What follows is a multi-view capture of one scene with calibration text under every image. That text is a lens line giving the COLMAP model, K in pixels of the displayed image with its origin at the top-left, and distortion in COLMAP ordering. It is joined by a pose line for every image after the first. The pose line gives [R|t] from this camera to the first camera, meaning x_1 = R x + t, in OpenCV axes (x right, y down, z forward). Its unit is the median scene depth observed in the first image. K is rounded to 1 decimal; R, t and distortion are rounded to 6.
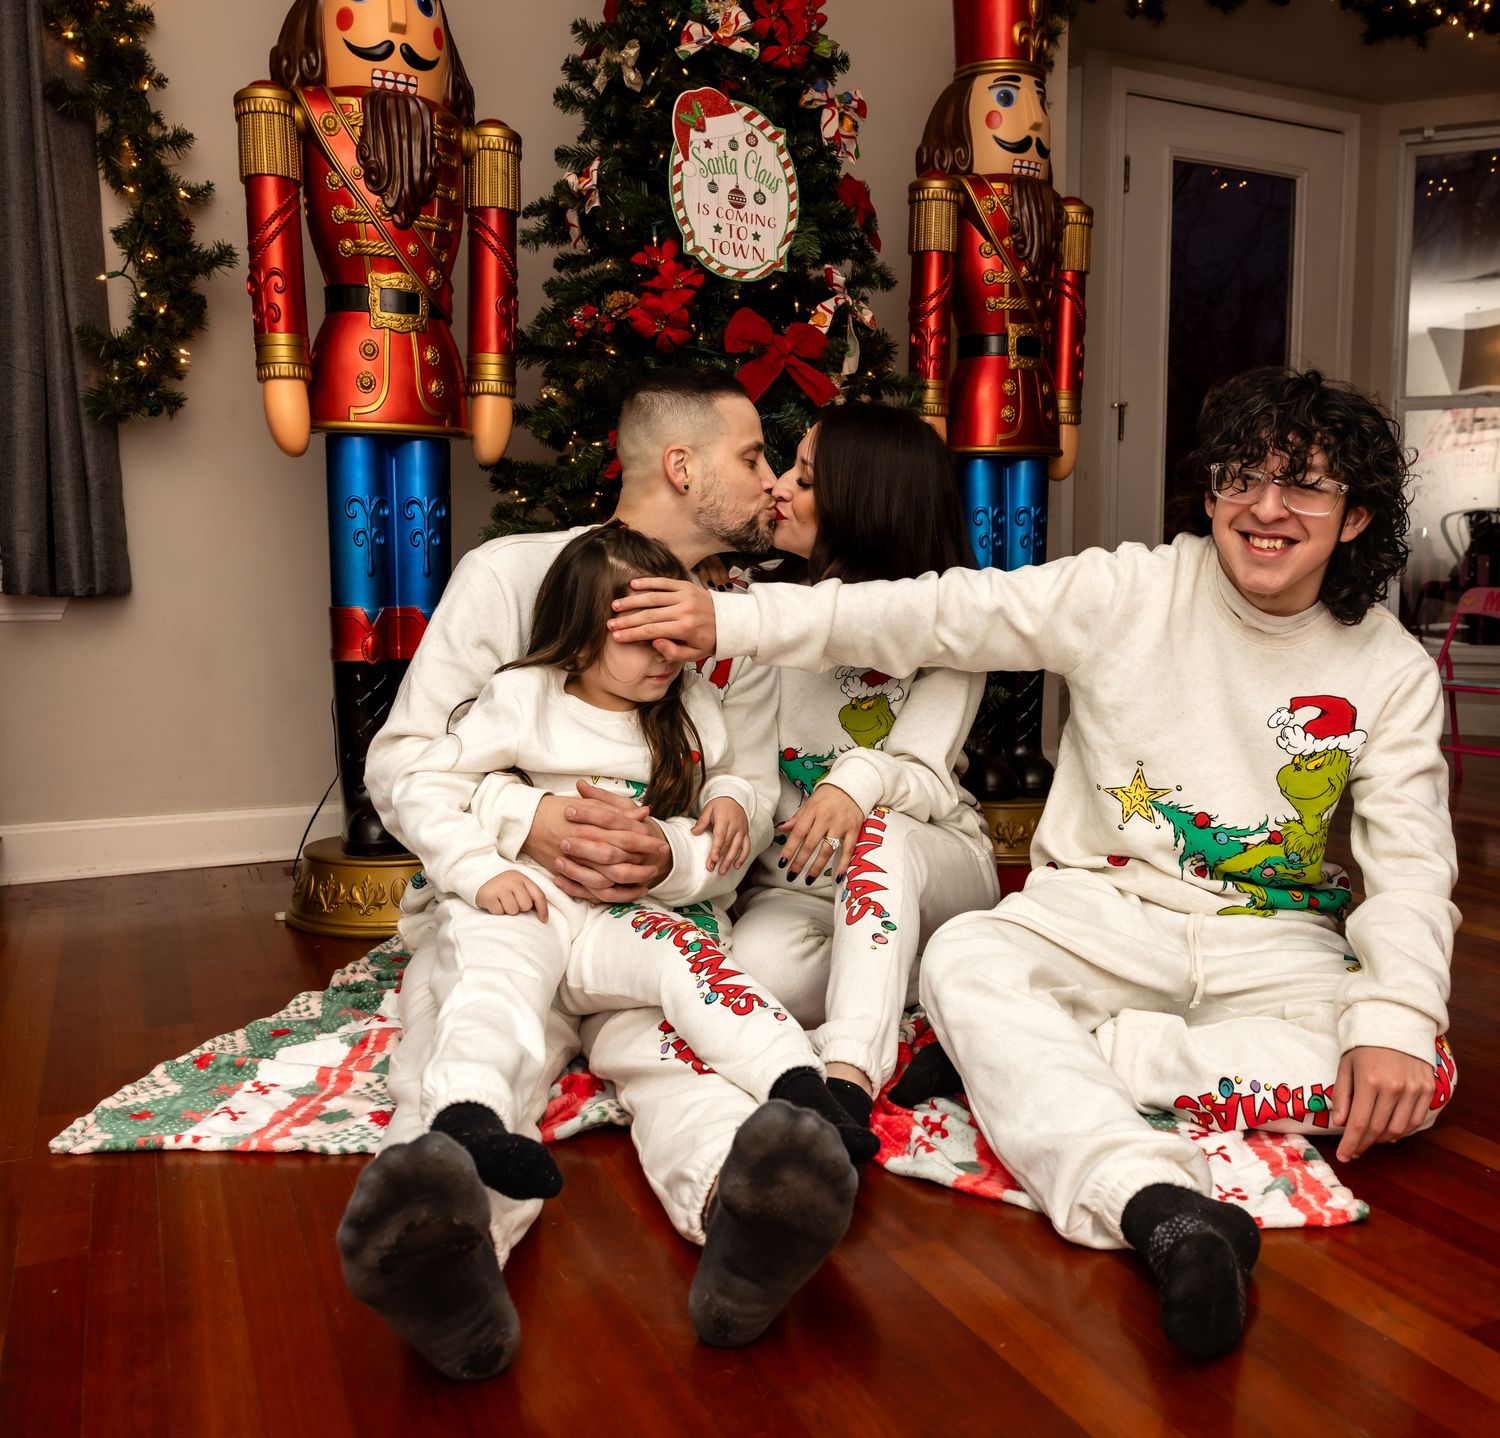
lens RADIAL K [[1459.4, 0, 840.6], [0, 1459.4, 711.9], [0, 0, 1]] dist [0.002694, 0.000000]
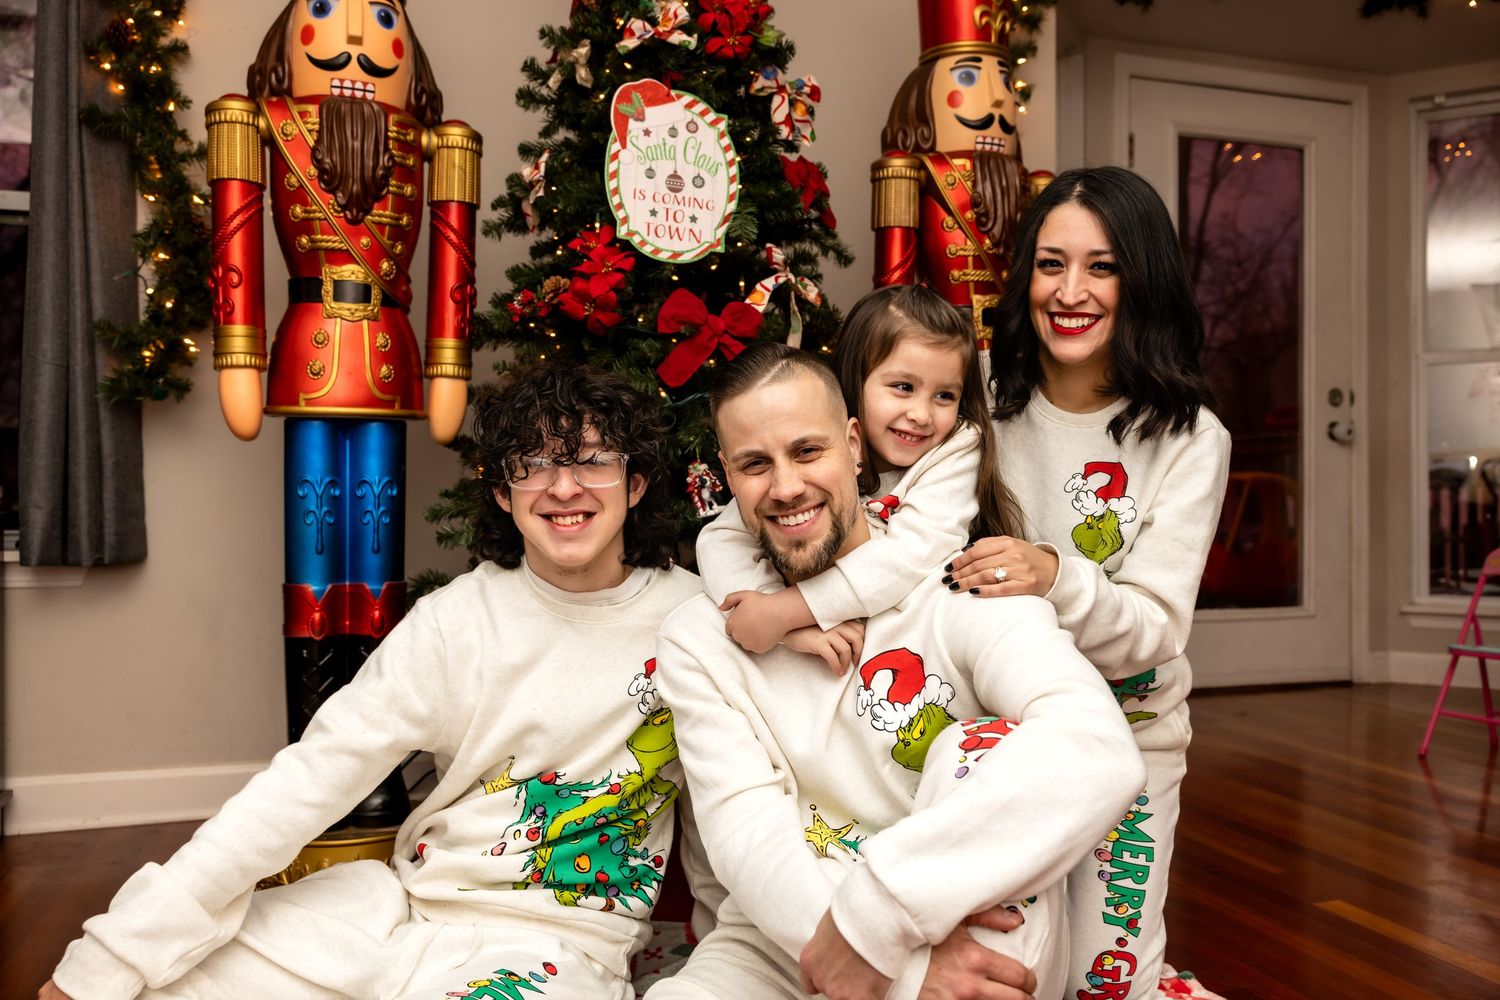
lens RADIAL K [[1251.4, 0, 748.7], [0, 1251.4, 492.5], [0, 0, 1]] dist [-0.019294, 0.034130]
pose [[0.988324, -0.001707, -0.152355, 0.108123], [-0.013653, 0.994923, -0.099712, -0.051486], [0.151751, 0.100628, 0.983283, 0.173444]]
